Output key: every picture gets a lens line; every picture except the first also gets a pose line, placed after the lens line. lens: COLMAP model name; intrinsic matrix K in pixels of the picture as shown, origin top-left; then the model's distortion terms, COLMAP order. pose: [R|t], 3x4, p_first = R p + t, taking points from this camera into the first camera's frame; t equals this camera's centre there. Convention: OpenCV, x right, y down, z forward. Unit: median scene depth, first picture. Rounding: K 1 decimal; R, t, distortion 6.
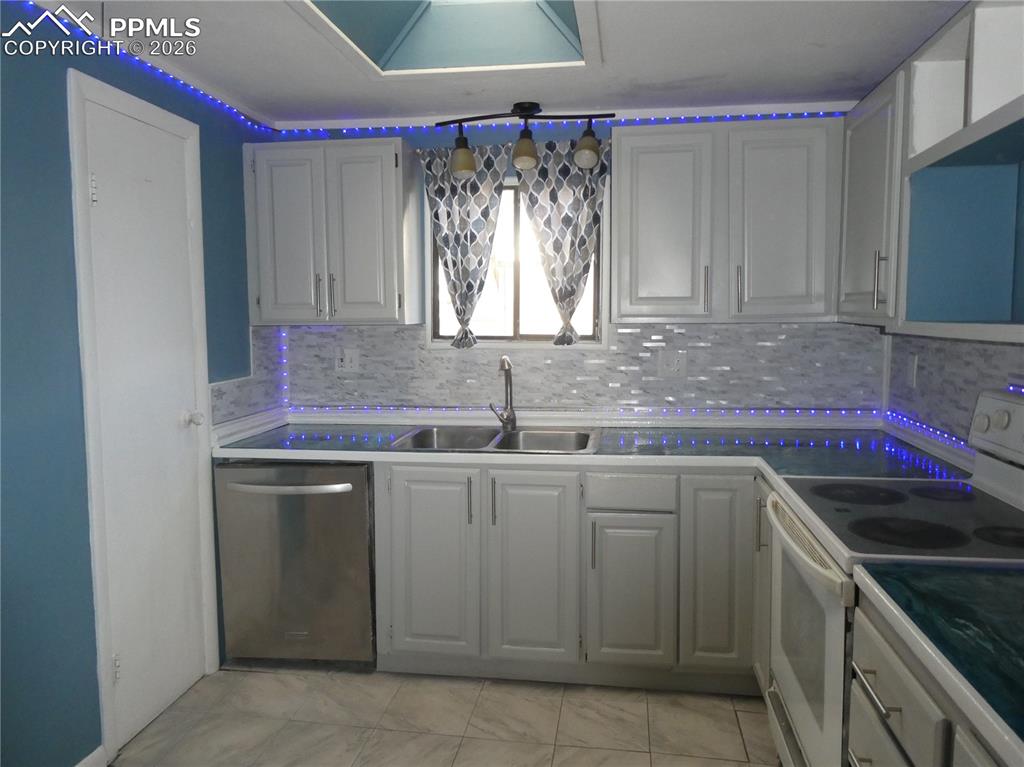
lens RADIAL K [[738.8, 0, 512.1], [0, 738.8, 374.5], [0, 0, 1]] dist [-0.001261, 0.006403]
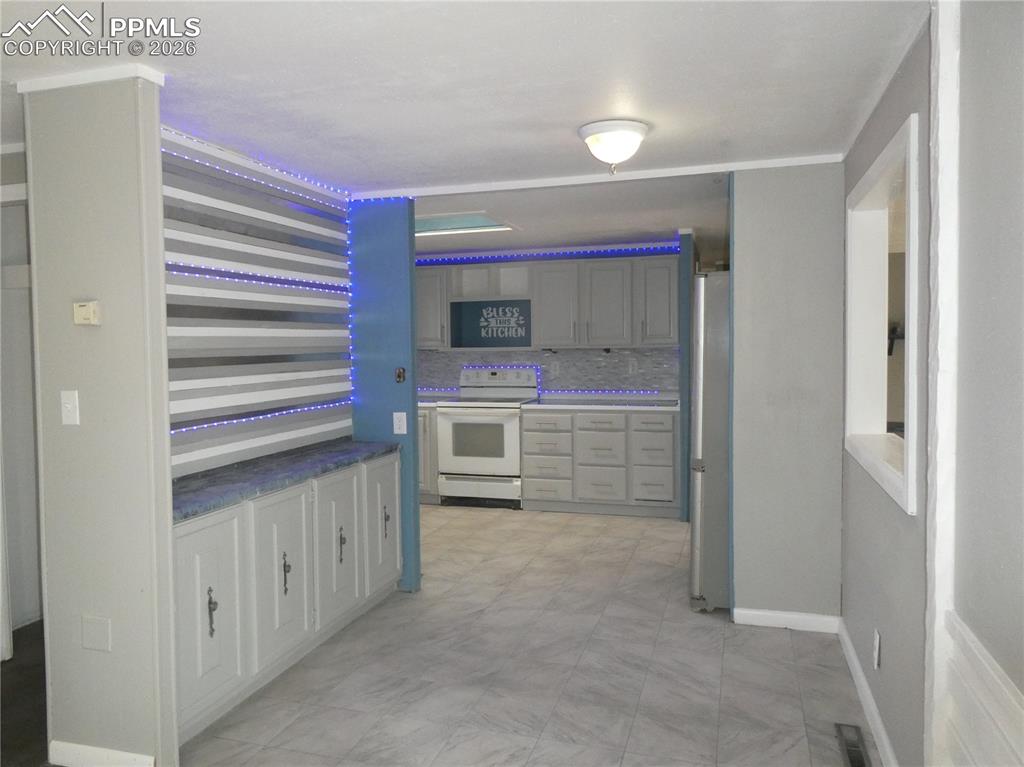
lens RADIAL K [[738.8, 0, 507.9], [0, 738.8, 377.9], [0, 0, 1]] dist [-0.001261, 0.006403]
pose [[0.155668, -0.047973, 0.986644, -1.738930], [0.097405, 0.994698, 0.032996, -0.016651], [-0.982995, 0.090967, 0.159515, 0.192754]]
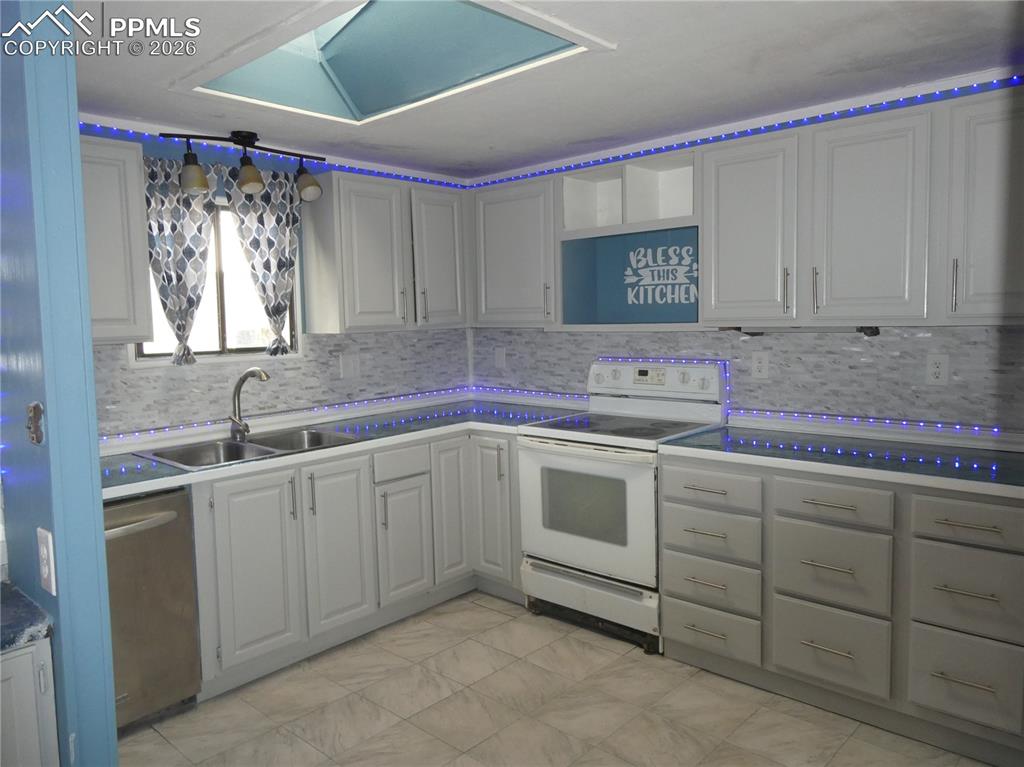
lens RADIAL K [[738.8, 0, 510.6], [0, 738.8, 379.0], [0, 0, 1]] dist [-0.001261, 0.006403]
pose [[0.560617, -0.080752, 0.824129, -0.664062], [0.092756, 0.995094, 0.034407, -0.010908], [-0.822864, 0.057154, 0.565357, 0.094604]]
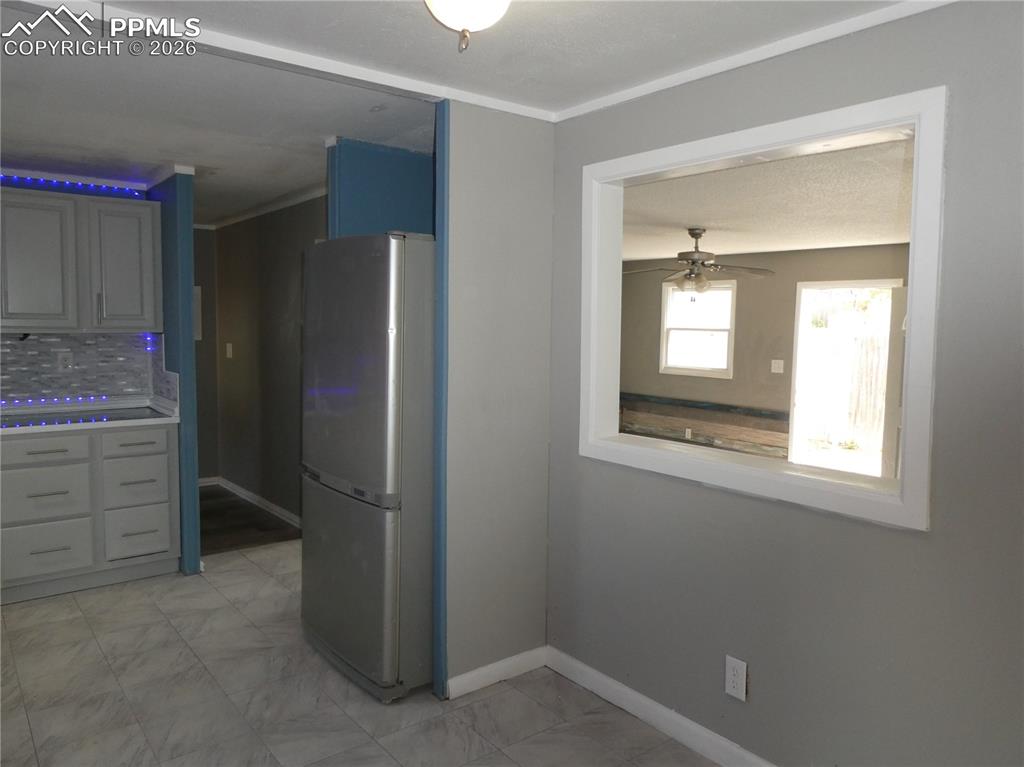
lens RADIAL K [[738.8, 0, 517.1], [0, 738.8, 378.6], [0, 0, 1]] dist [-0.001261, 0.006403]
pose [[-0.732369, -0.056629, 0.678549, -1.186402], [0.050277, 0.989318, 0.136830, -0.059770], [-0.679049, 0.134326, -0.721699, 0.602410]]
